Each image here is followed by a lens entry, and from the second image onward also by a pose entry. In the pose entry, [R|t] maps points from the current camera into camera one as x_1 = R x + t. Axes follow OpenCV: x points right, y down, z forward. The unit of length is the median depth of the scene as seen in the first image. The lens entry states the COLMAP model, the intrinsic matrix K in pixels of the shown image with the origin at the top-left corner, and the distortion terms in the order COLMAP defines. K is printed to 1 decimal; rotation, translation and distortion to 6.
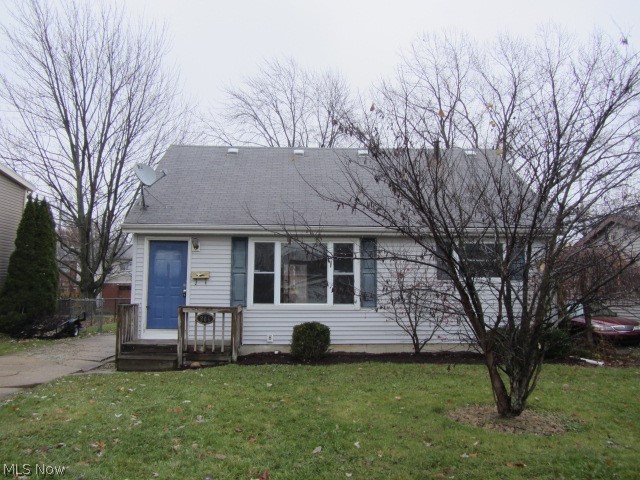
lens RADIAL K [[567.2, 0, 320.9], [0, 567.2, 220.9], [0, 0, 1]] dist [0.015056, 0.007688]
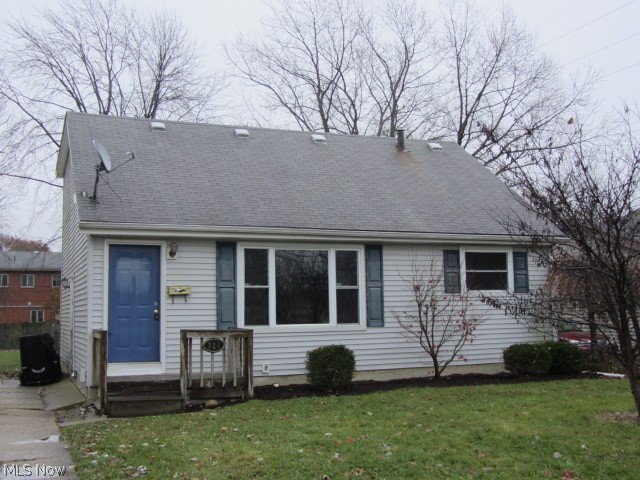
lens RADIAL K [[772.4, 0, 320.0], [0, 772.4, 240.0], [0, 0, 1]] dist [-0.018086, -0.023903]
pose [[0.938022, 0.013105, 0.346328, -0.394058], [-0.024184, 0.999324, 0.027687, -0.006249], [-0.345731, -0.034347, 0.937705, -0.042884]]
